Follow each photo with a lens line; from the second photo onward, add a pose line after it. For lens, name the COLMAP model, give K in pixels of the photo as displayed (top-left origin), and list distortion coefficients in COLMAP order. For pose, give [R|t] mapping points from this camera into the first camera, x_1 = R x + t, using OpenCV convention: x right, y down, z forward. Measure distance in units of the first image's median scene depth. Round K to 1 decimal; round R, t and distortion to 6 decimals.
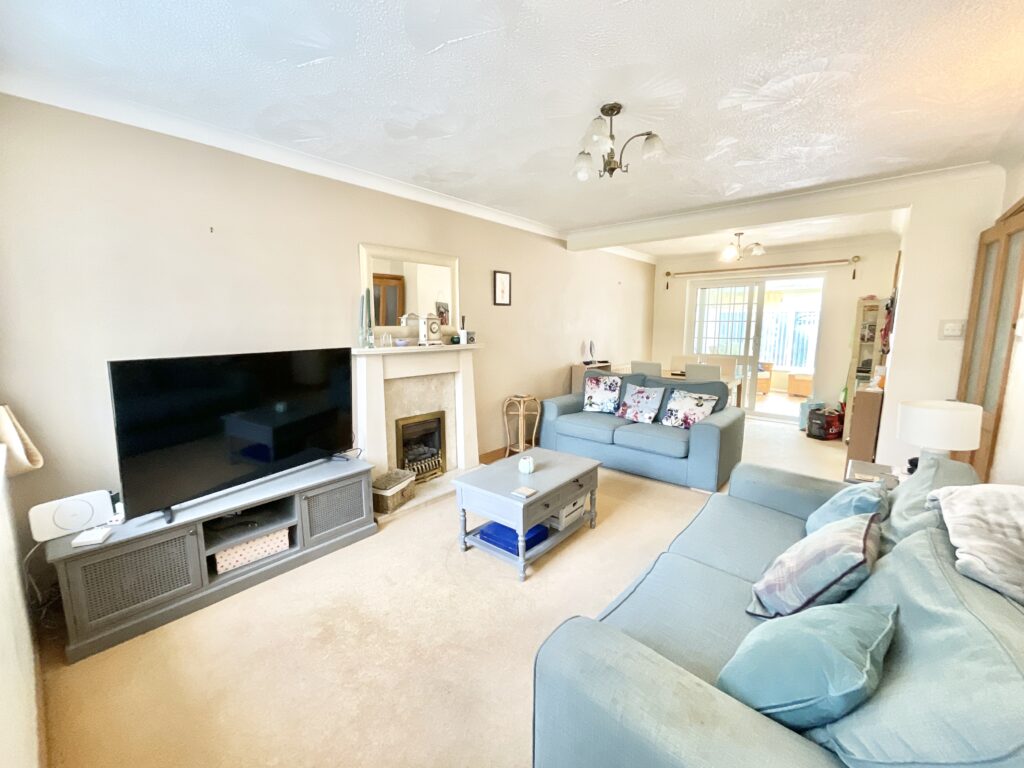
lens RADIAL K [[412.8, 0, 509.1], [0, 412.8, 384.5], [0, 0, 1]] dist [-0.002029, -0.001572]
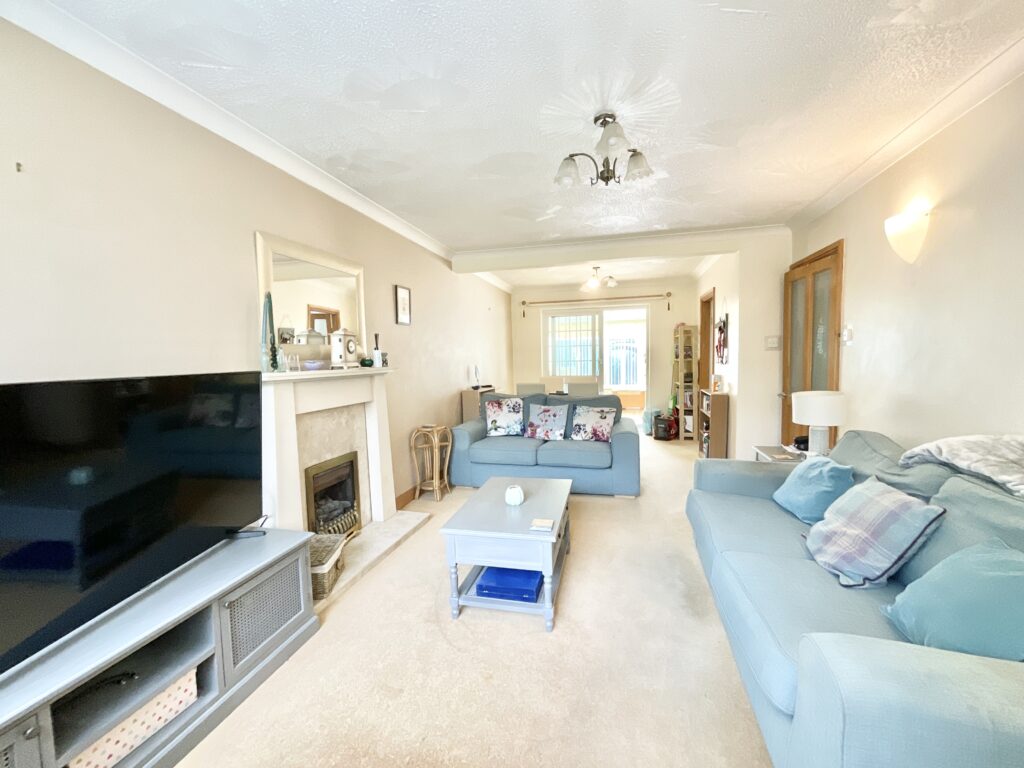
lens RADIAL K [[412.8, 0, 507.9], [0, 412.8, 385.2], [0, 0, 1]] dist [-0.002029, -0.001572]
pose [[0.893972, -0.049109, 0.445424, -0.250235], [0.085024, 0.994510, -0.060998, 0.010830], [-0.439983, 0.092403, 0.893239, 0.147404]]
